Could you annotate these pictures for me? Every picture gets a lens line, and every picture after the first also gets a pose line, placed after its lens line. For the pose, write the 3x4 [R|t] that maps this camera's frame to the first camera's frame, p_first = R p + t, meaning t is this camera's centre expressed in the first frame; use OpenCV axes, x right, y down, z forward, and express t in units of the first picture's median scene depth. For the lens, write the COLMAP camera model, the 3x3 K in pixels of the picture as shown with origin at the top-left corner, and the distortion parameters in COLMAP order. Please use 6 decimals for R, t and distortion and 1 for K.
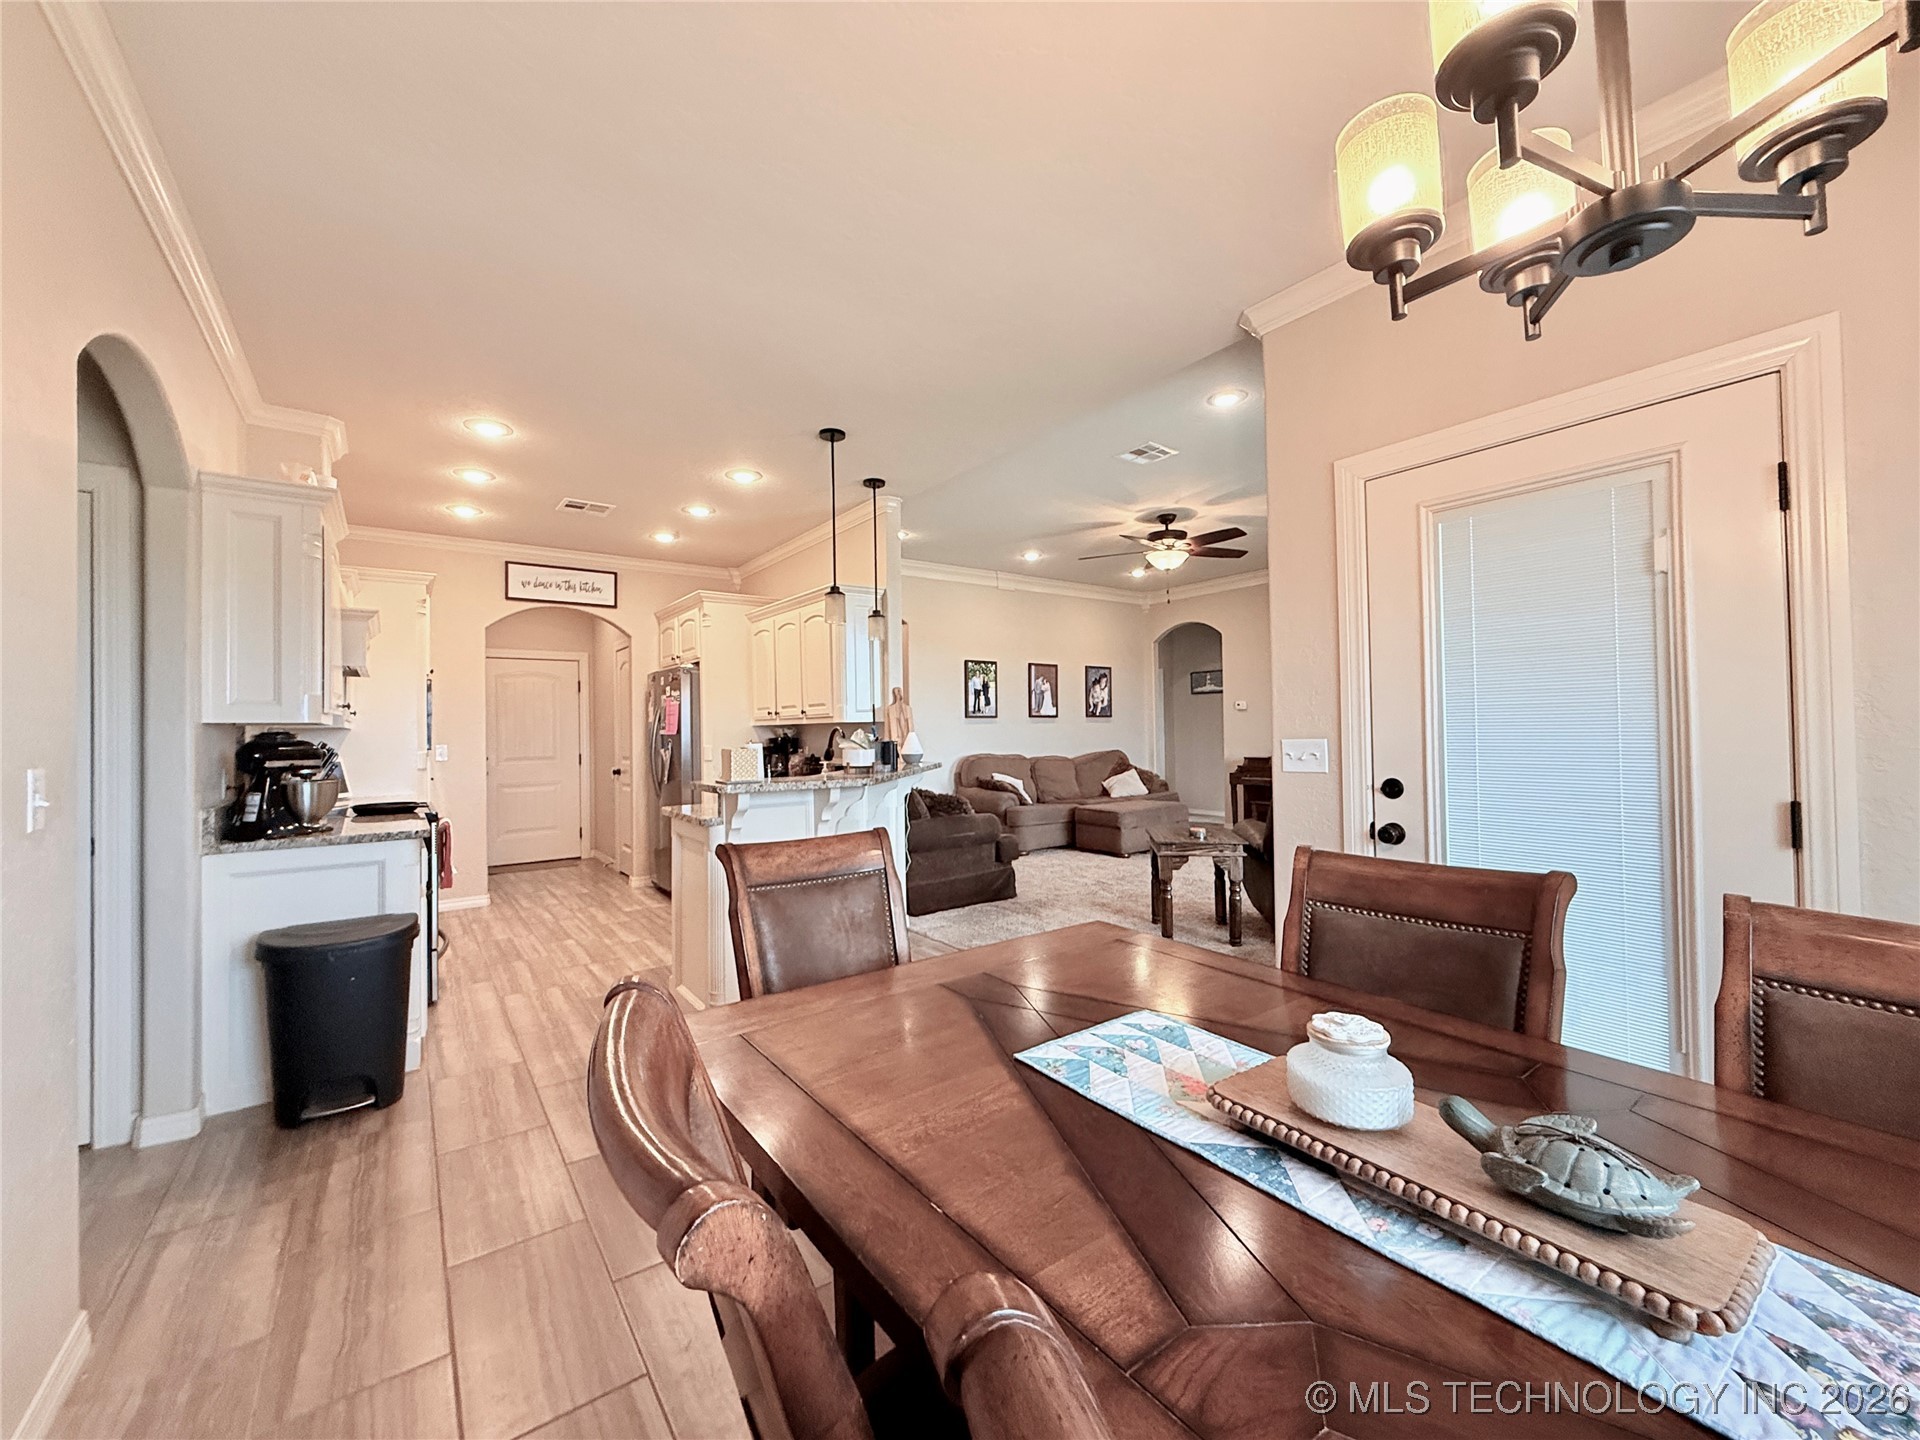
lens RADIAL K [[762.6, 0, 954.6], [0, 762.6, 720.5], [0, 0, 1]] dist [-0.000076, -0.000003]
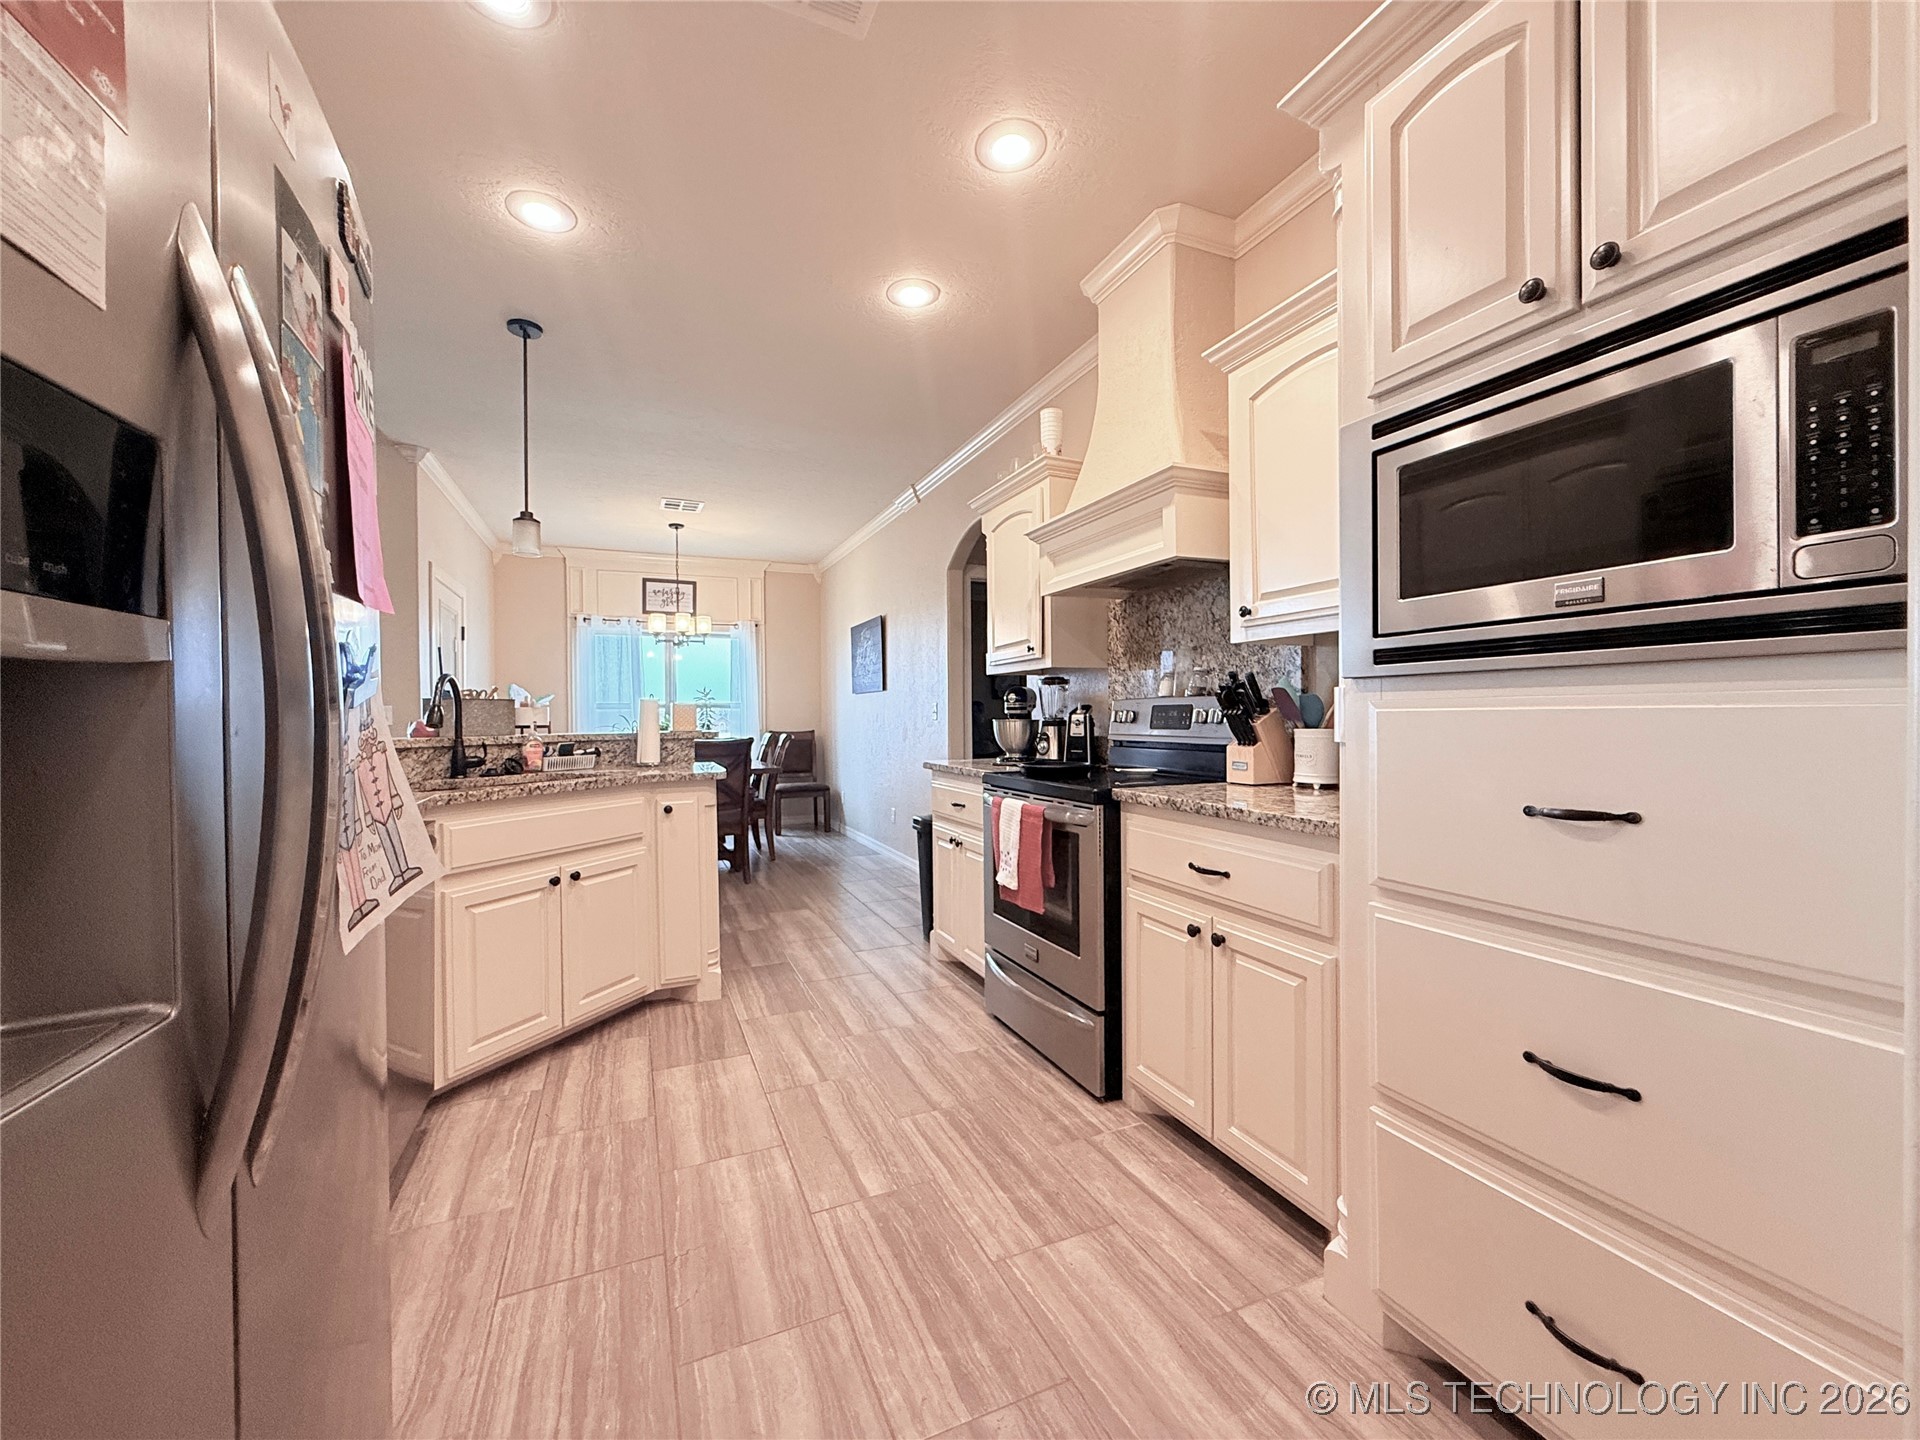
lens RADIAL K [[762.6, 0, 952.7], [0, 762.6, 719.3], [0, 0, 1]] dist [-0.000076, -0.000003]
pose [[-0.973564, 0.023552, 0.227197, -0.464345], [0.021450, 0.999701, -0.011718, 0.040835], [-0.227406, -0.006535, -0.973778, 0.997613]]
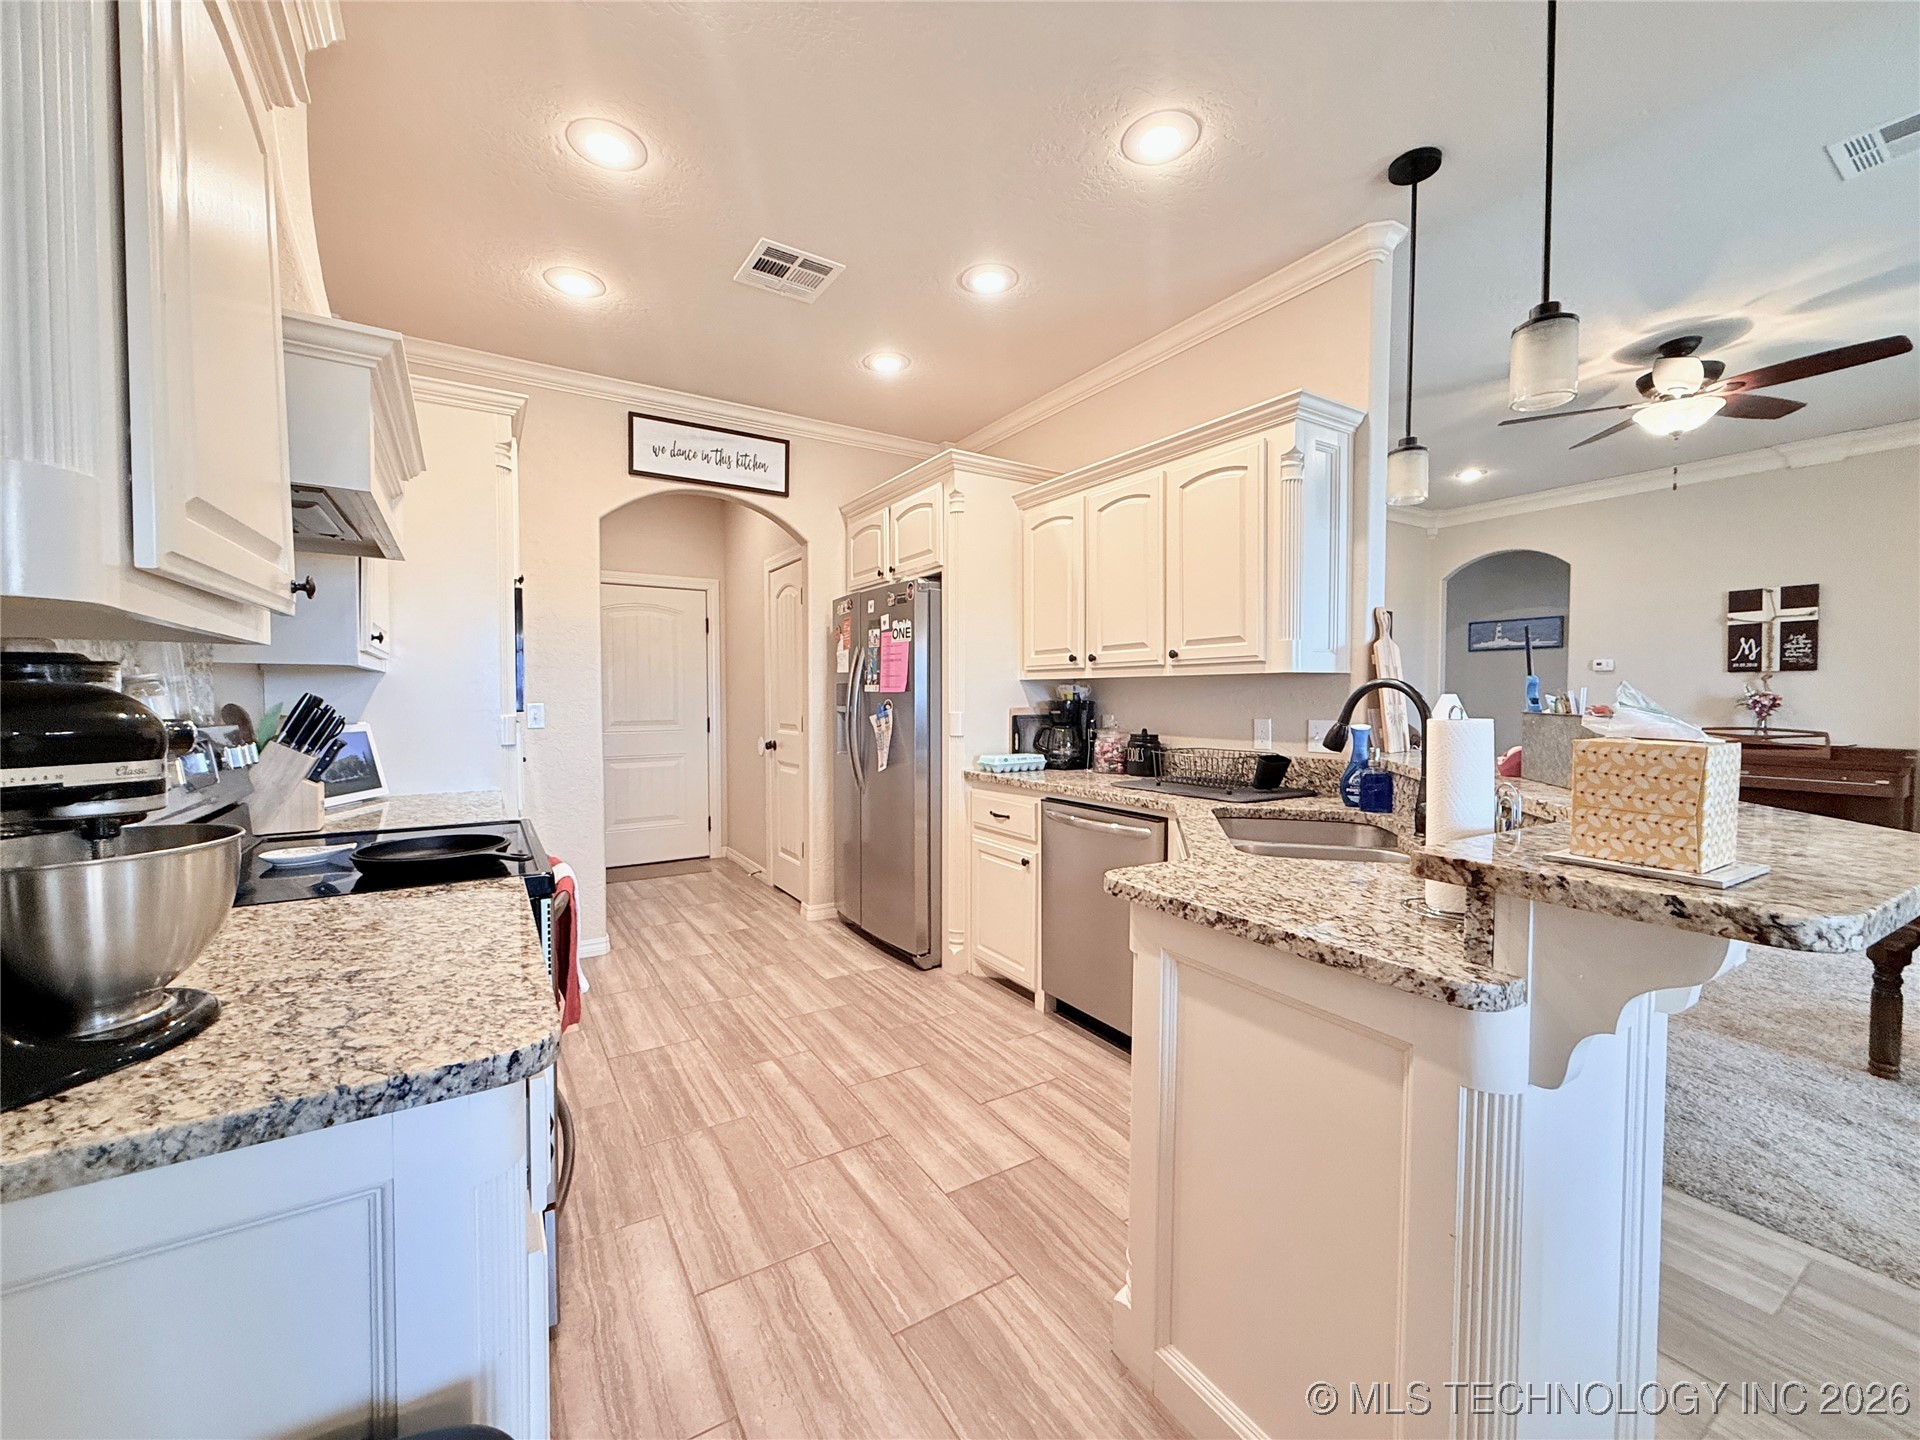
lens RADIAL K [[762.6, 0, 952.9], [0, 762.6, 720.5], [0, 0, 1]] dist [-0.000076, -0.000003]
pose [[0.997121, 0.018915, -0.073426, -0.245781], [-0.015408, 0.998727, 0.048040, 0.009459], [0.074242, -0.046770, 0.996143, 0.345412]]
